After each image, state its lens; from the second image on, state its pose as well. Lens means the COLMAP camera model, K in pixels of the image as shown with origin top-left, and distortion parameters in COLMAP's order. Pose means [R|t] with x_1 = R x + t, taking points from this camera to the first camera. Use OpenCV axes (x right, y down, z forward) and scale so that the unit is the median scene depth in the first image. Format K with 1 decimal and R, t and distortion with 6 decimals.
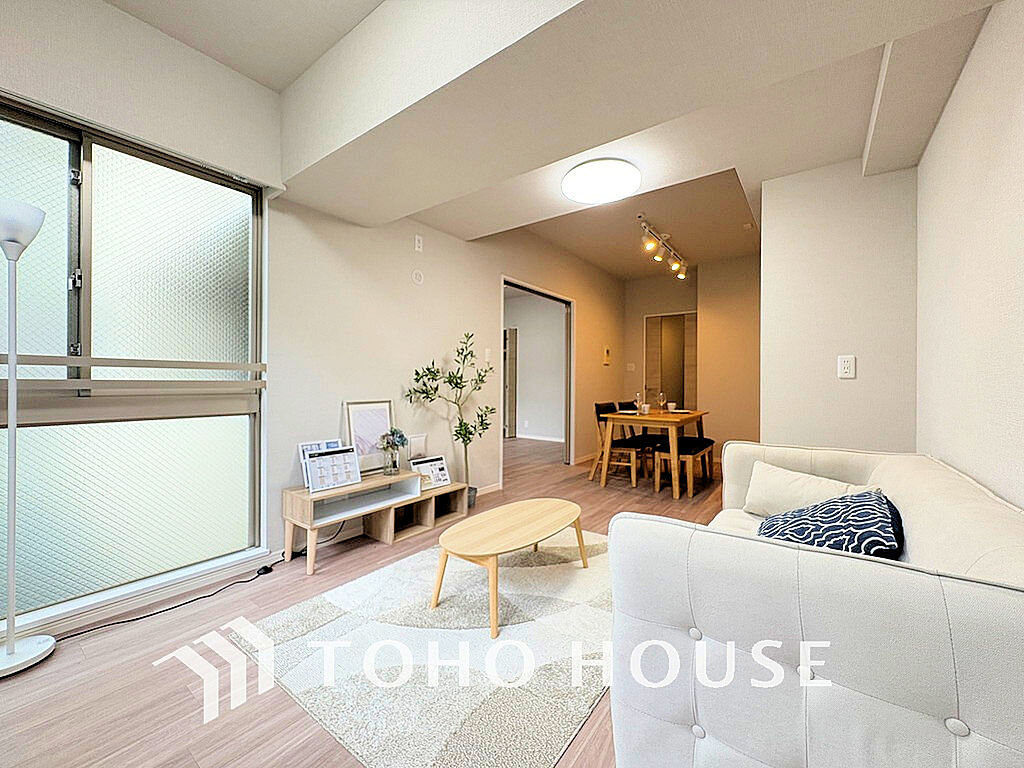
lens RADIAL K [[408.6, 0, 508.8], [0, 408.6, 384.1], [0, 0, 1]] dist [-0.001166, -0.000622]
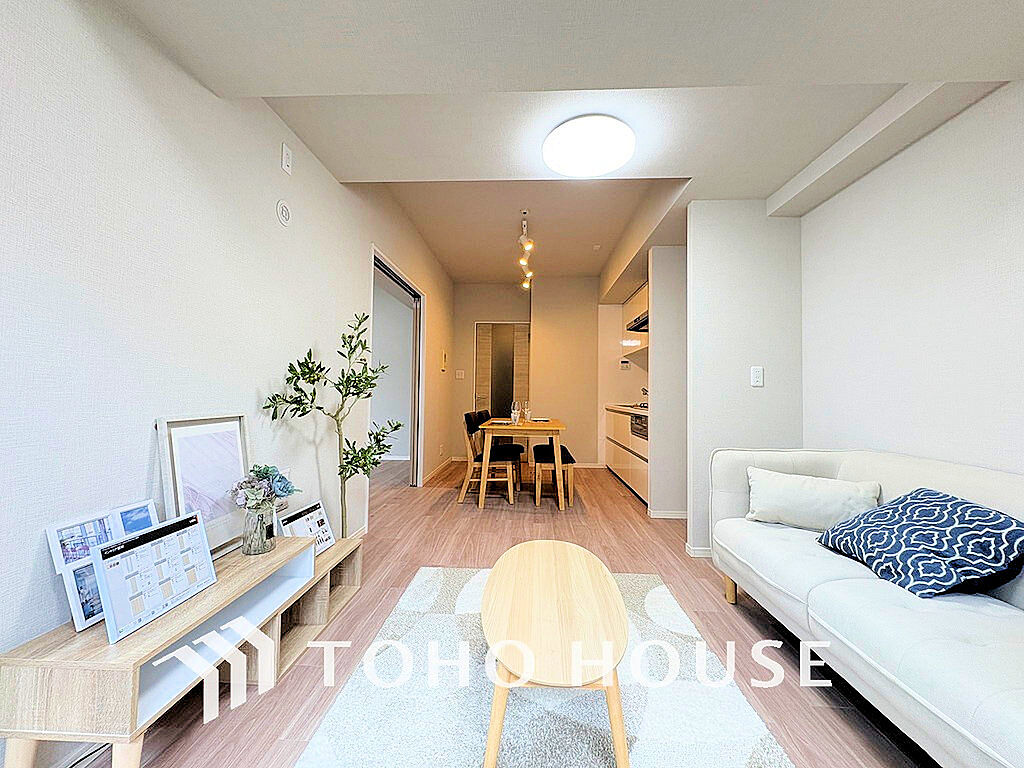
lens RADIAL K [[408.6, 0, 511.7], [0, 408.6, 382.8], [0, 0, 1]] dist [-0.001166, -0.000622]
pose [[0.830778, 0.018693, 0.556290, -0.272407], [-0.004543, 0.999630, -0.026805, 0.007121], [-0.556585, 0.019741, 0.830556, 0.302925]]
